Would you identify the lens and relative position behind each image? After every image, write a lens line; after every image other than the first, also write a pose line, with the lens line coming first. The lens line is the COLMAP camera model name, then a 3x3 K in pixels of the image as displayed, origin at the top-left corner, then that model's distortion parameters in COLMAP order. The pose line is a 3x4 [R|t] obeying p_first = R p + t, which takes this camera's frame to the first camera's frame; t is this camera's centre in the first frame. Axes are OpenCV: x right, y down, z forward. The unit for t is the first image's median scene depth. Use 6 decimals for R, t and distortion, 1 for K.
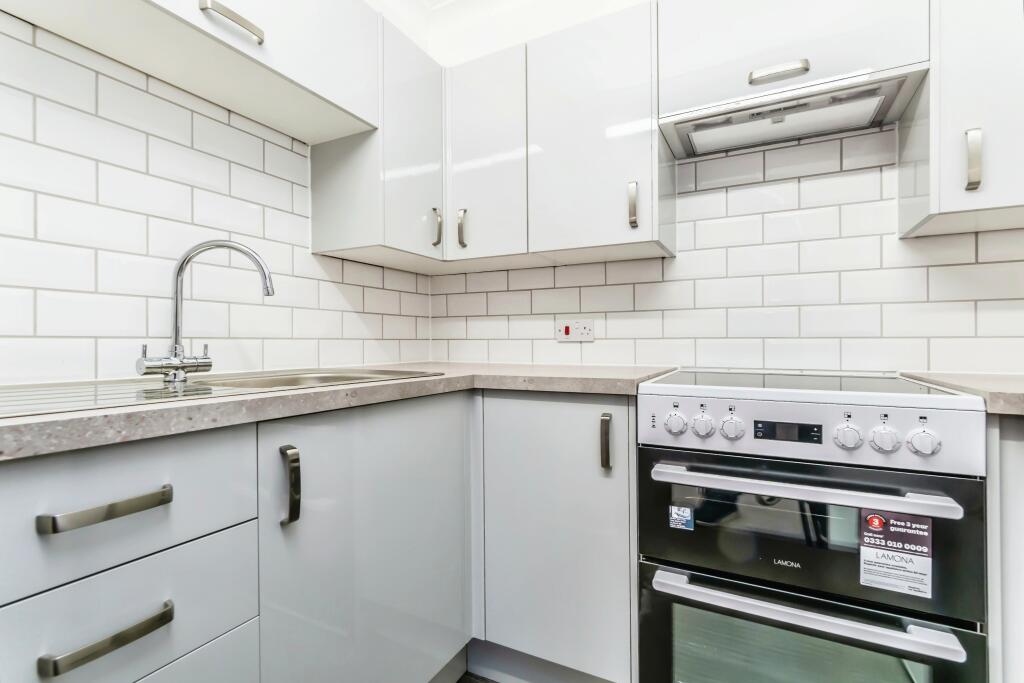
lens RADIAL K [[473.0, 0, 495.3], [0, 473.0, 341.1], [0, 0, 1]] dist [0.009335, -0.000524]
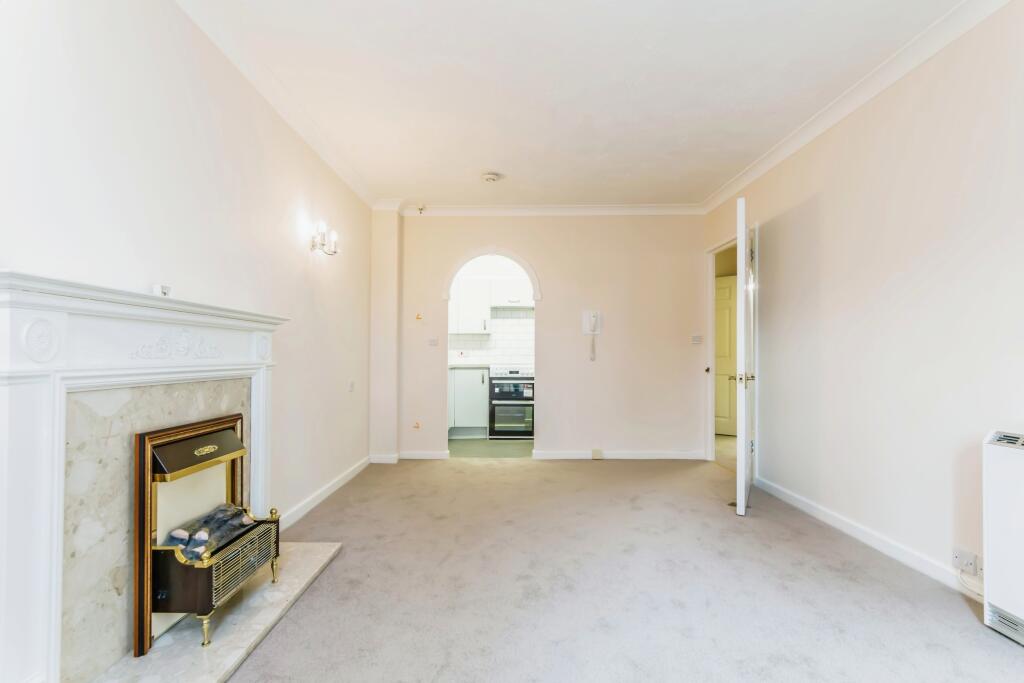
lens RADIAL K [[482.5, 0, 513.0], [0, 482.5, 357.1], [0, 0, 1]] dist [-0.001008, -0.000487]
pose [[0.880700, 0.003476, 0.473662, -1.872760], [-0.005390, 0.999982, 0.002683, -0.015289], [-0.473644, -0.004916, 0.880703, -3.577034]]
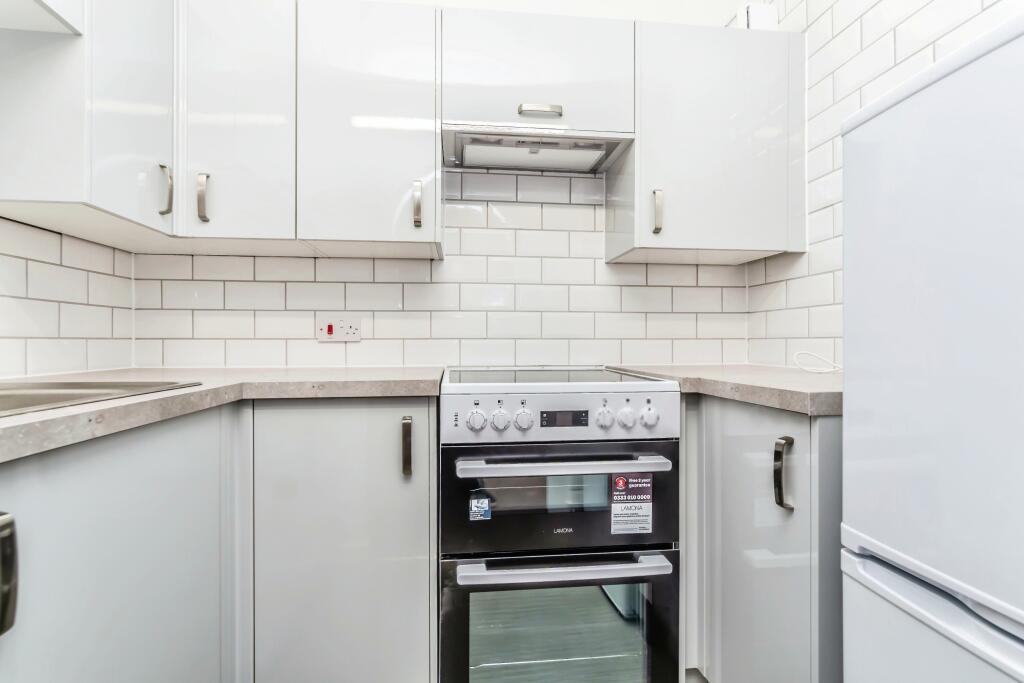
lens RADIAL K [[484.9, 0, 499.9], [0, 484.9, 341.0], [0, 0, 1]] dist [0.002710, -0.000173]
pose [[0.829681, 0.002466, 0.558232, -0.158258], [-0.002216, 0.999997, -0.001124, 0.000082], [-0.558233, -0.000304, 0.829684, 0.076654]]
